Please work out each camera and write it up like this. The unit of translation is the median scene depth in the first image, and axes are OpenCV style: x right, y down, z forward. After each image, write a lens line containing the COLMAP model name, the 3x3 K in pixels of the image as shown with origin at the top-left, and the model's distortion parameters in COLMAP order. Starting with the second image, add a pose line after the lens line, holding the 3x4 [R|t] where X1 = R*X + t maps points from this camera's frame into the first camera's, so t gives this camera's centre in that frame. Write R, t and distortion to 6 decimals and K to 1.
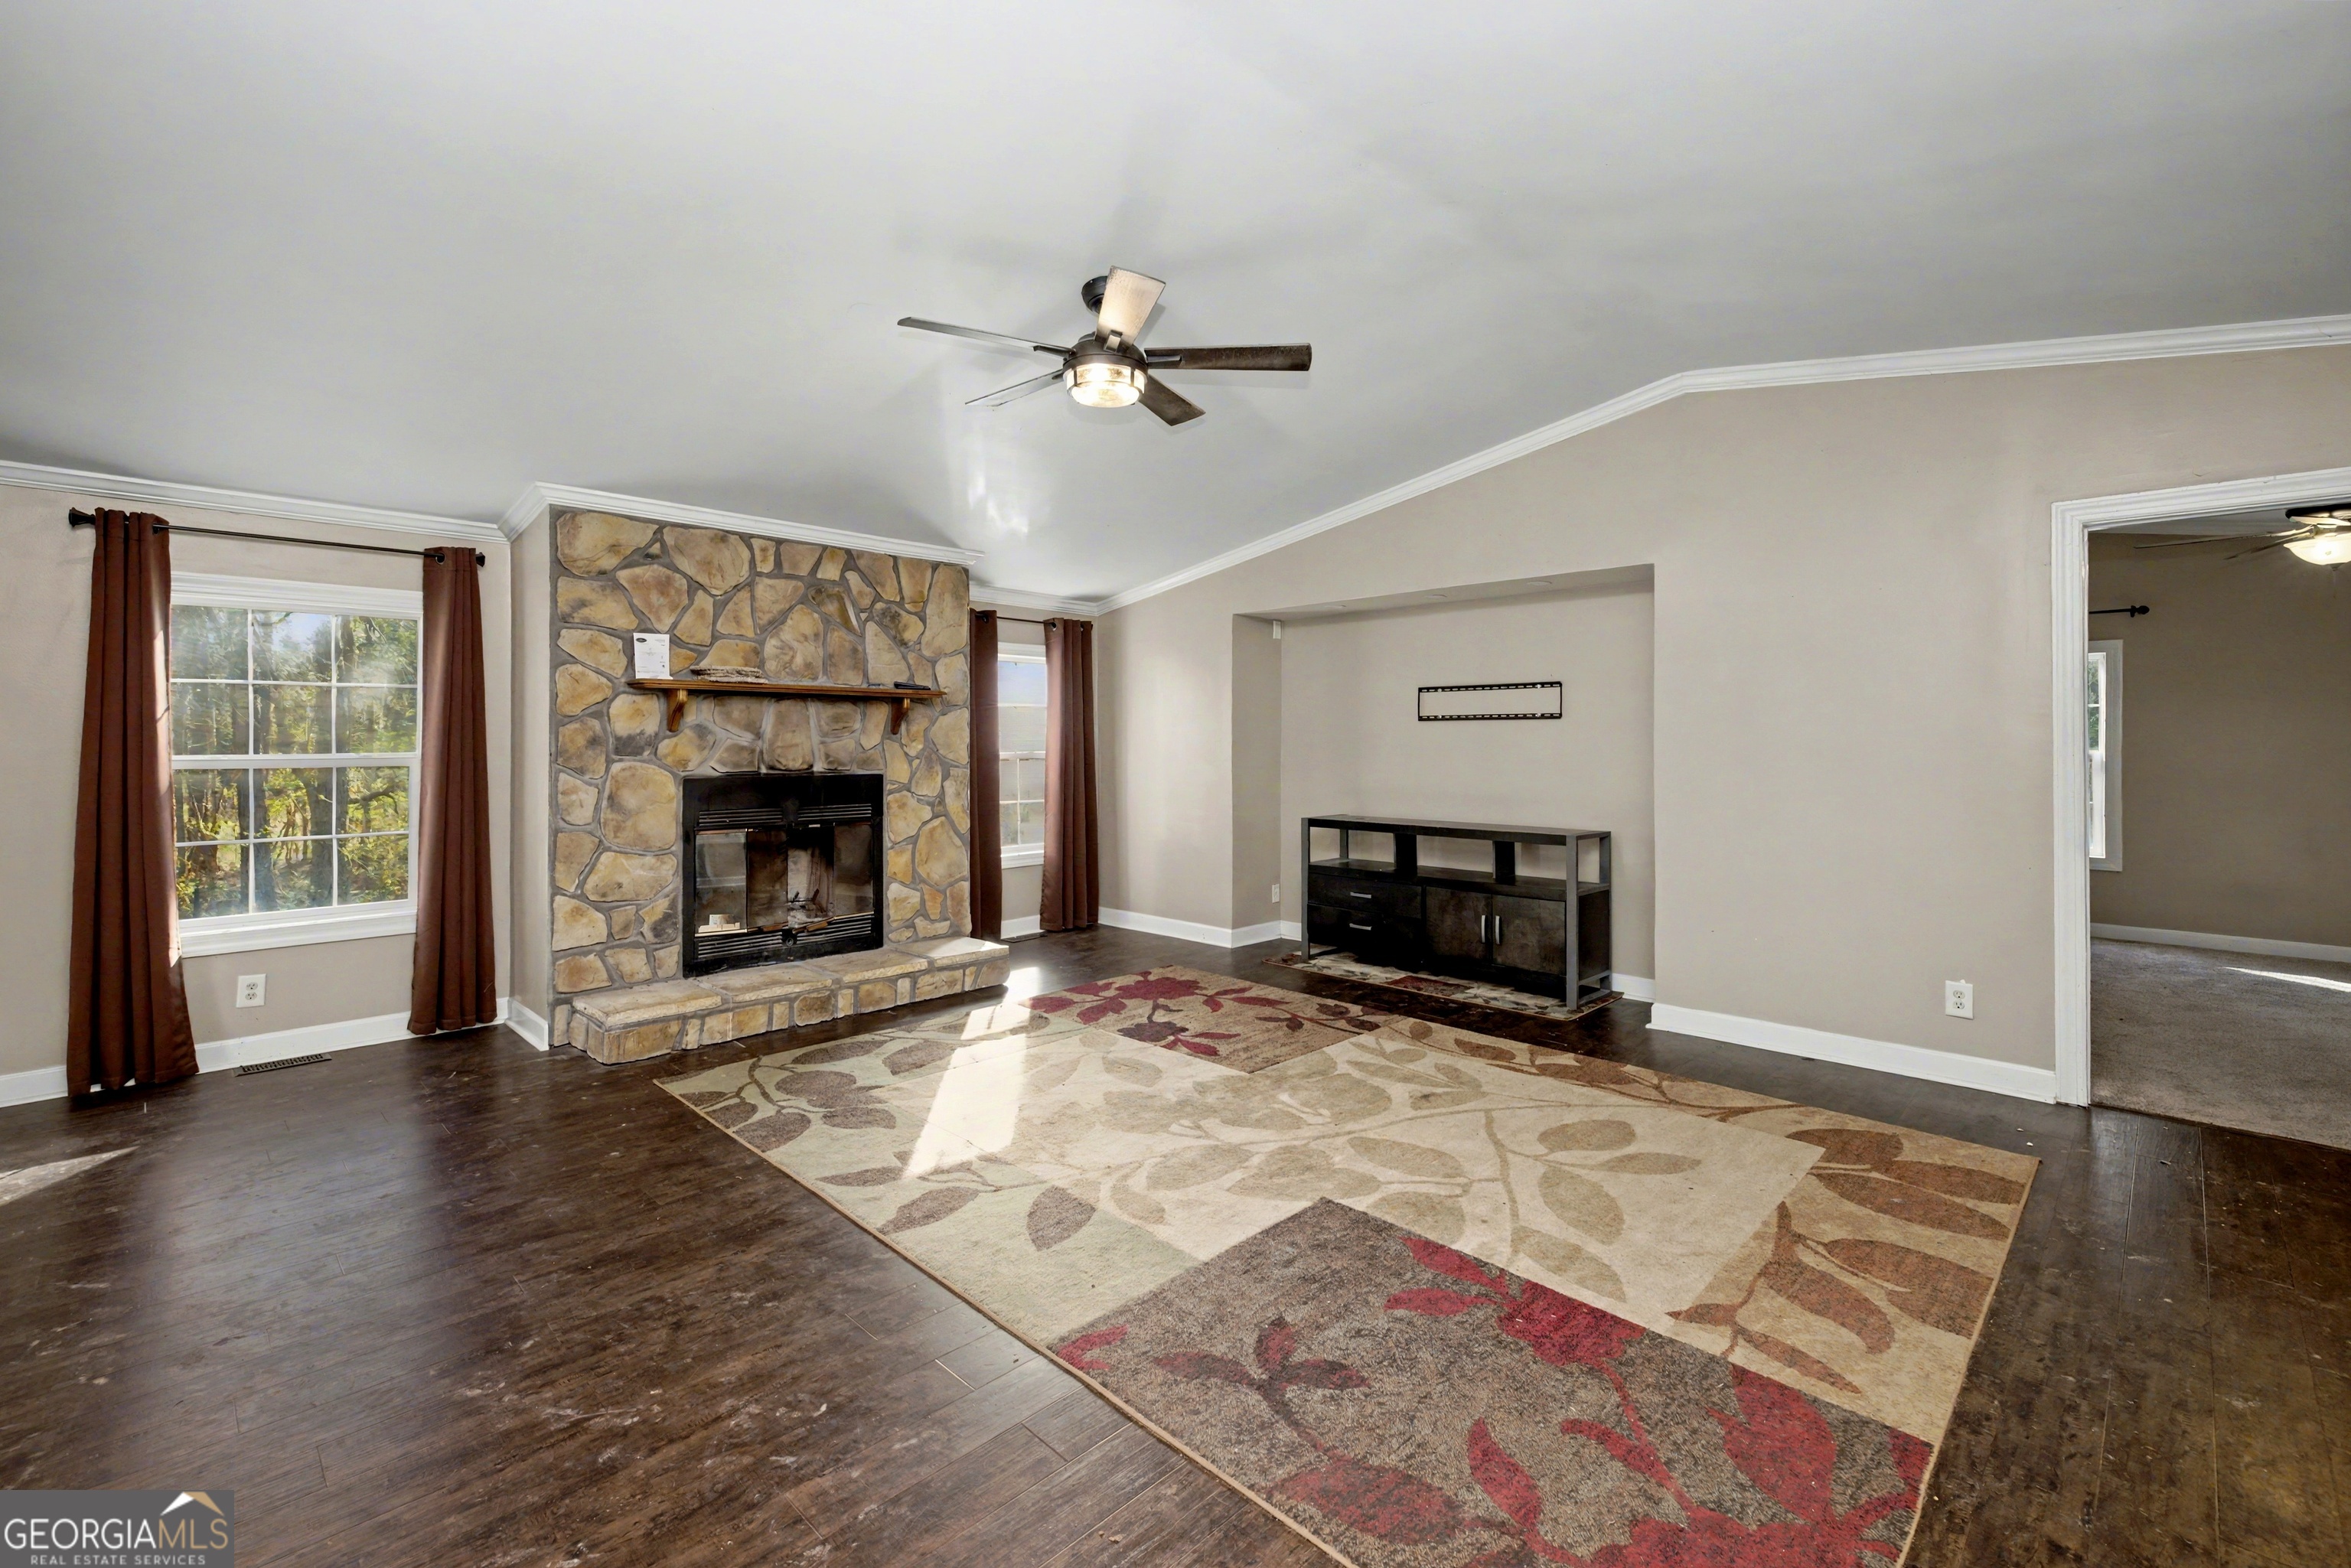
lens RADIAL K [[1025.2, 0, 1176.4], [0, 1025.2, 742.4], [0, 0, 1]] dist [0.009564, -0.000074]
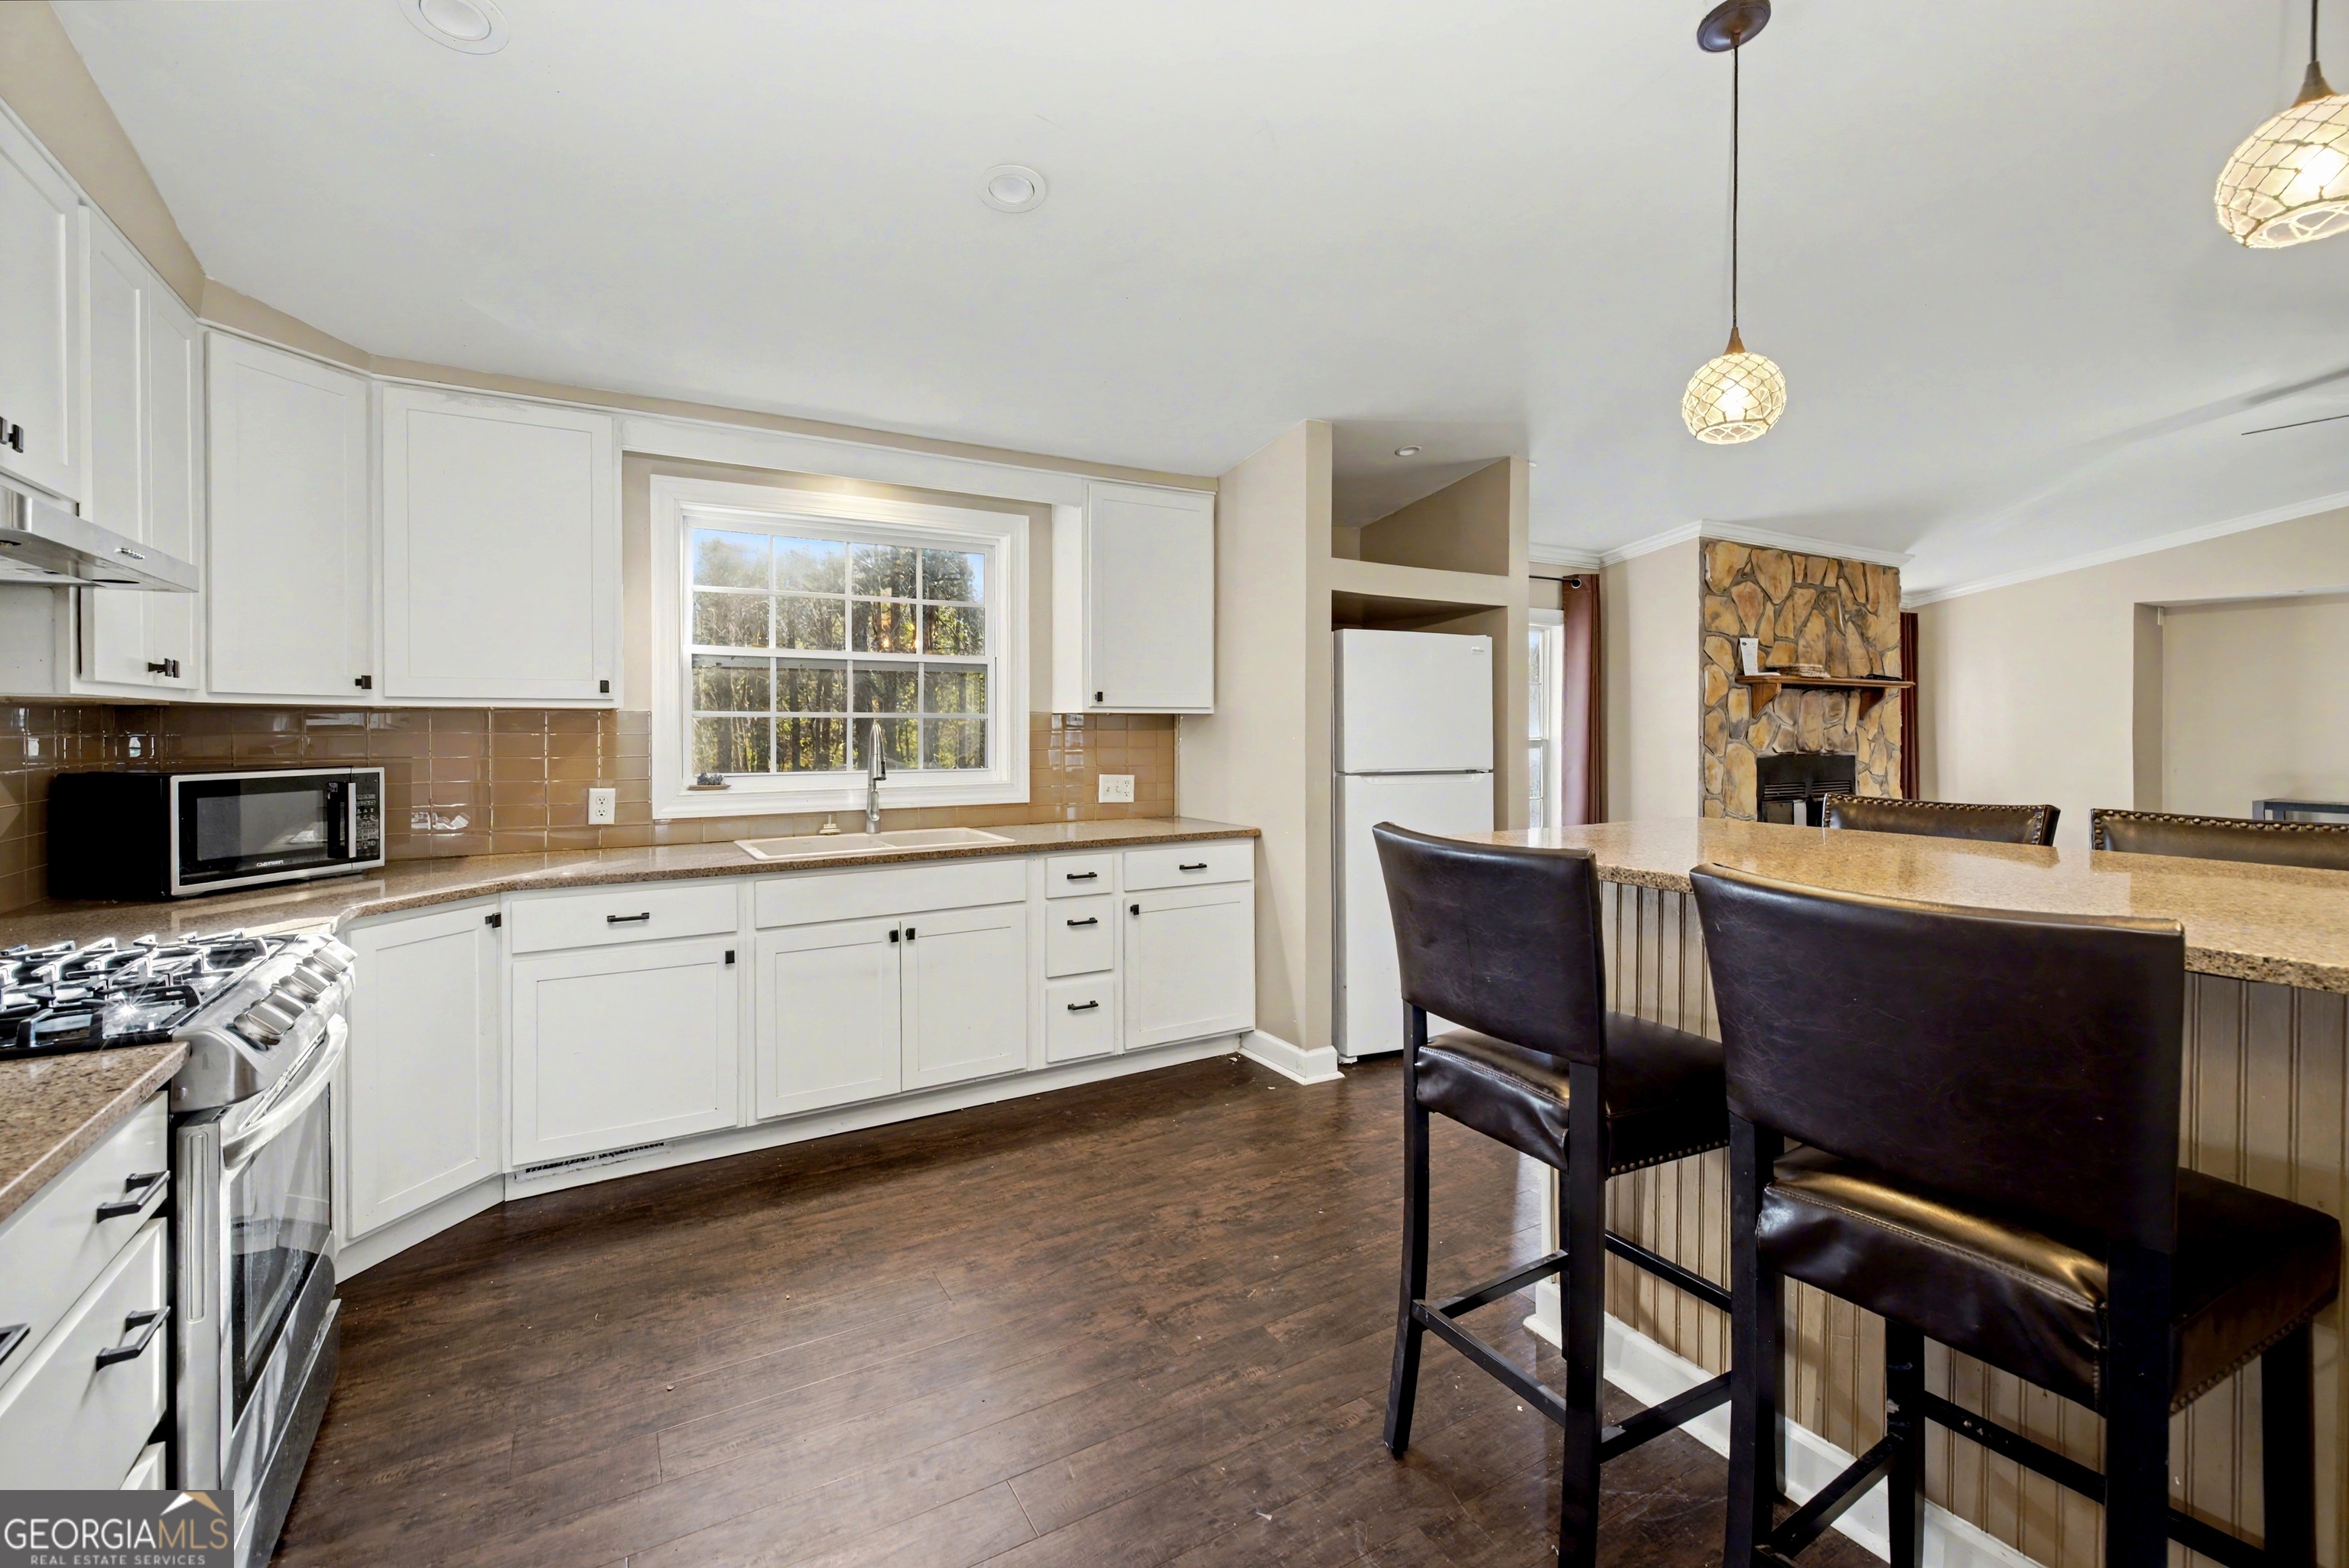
lens RADIAL K [[1024.3, 0, 1175.4], [0, 1024.3, 742.4], [0, 0, 1]] dist [0.009564, -0.000074]
pose [[0.966981, 0.002026, -0.254840, -0.832941], [0.001248, 0.999919, 0.012685, 0.001201], [0.254845, -0.012584, 0.966900, -0.339415]]
